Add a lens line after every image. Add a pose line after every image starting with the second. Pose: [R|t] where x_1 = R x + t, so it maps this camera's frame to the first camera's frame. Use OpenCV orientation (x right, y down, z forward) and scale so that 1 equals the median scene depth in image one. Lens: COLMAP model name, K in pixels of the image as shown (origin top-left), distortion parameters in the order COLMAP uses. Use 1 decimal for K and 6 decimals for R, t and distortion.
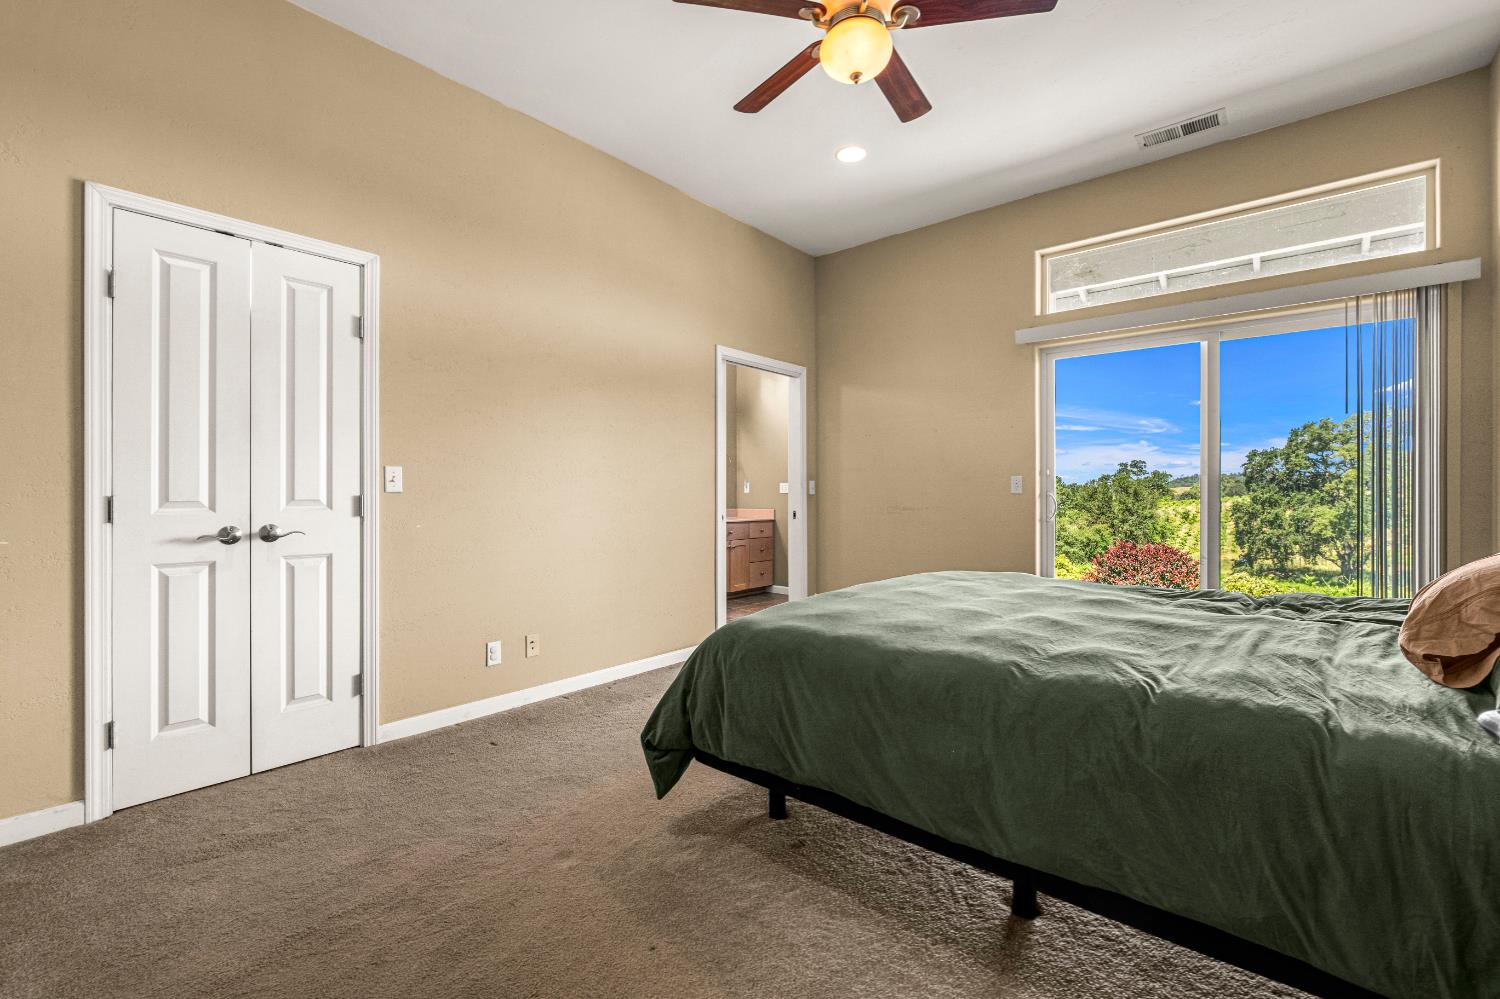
lens RADIAL K [[647.9, 0, 749.9], [0, 647.9, 493.3], [0, 0, 1]] dist [-0.004916, 0.000483]
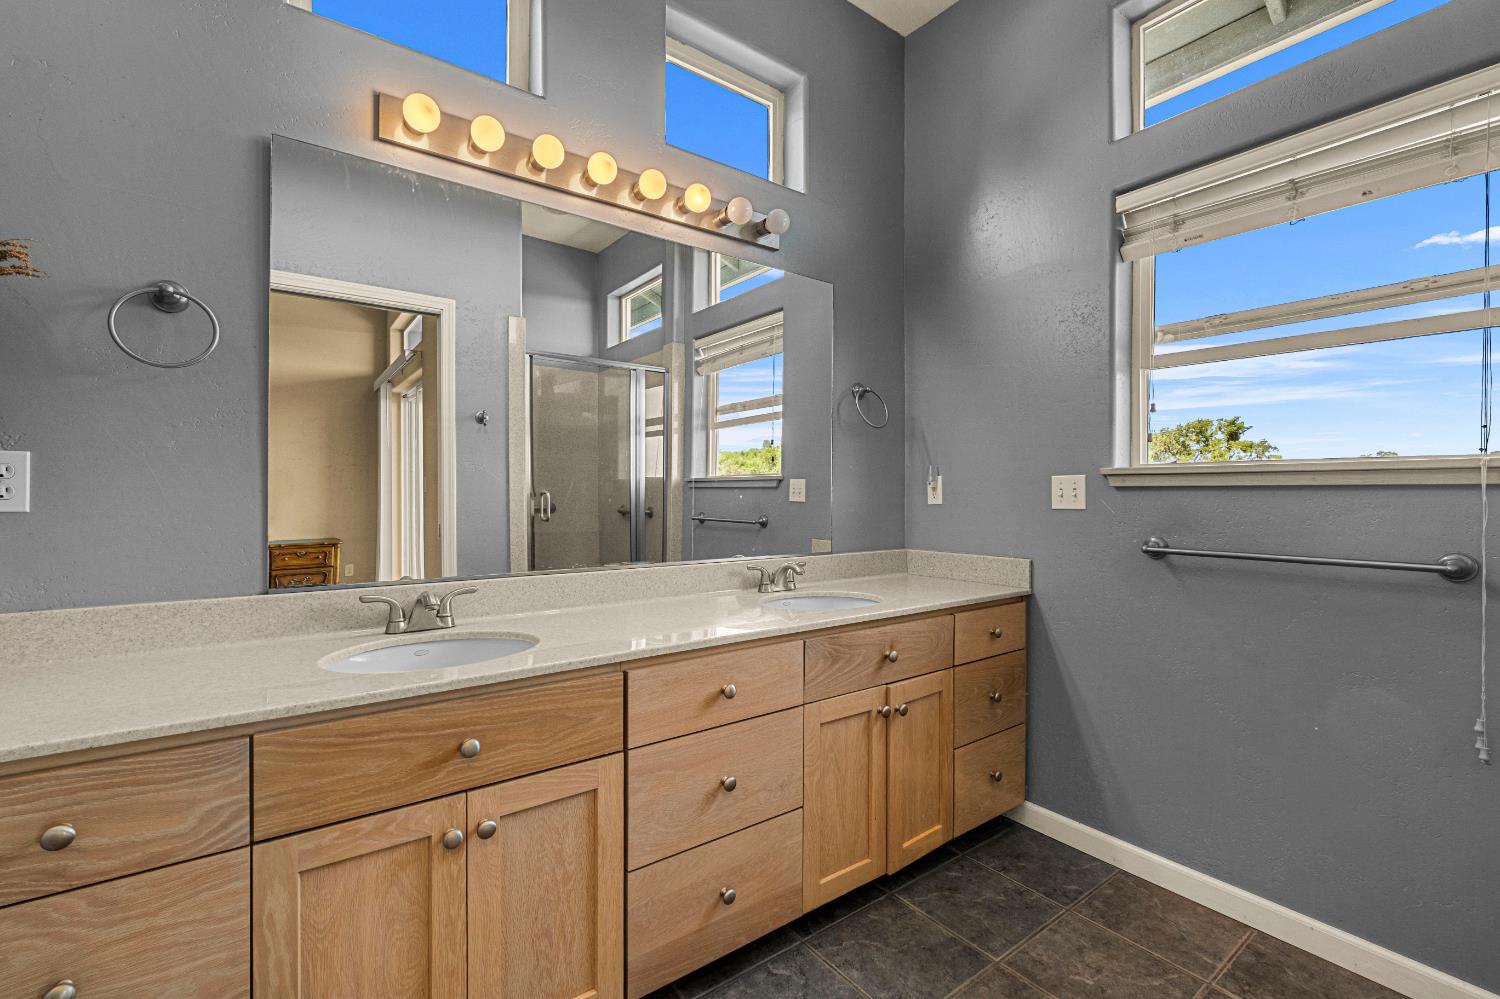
lens RADIAL K [[647.9, 0, 749.9], [0, 647.9, 493.3], [0, 0, 1]] dist [-0.004916, 0.000483]
pose [[0.974753, 0.000567, -0.223286, -0.025379], [-0.000856, 0.999999, -0.001193, -0.007905], [0.223285, 0.001354, 0.974752, 0.663220]]
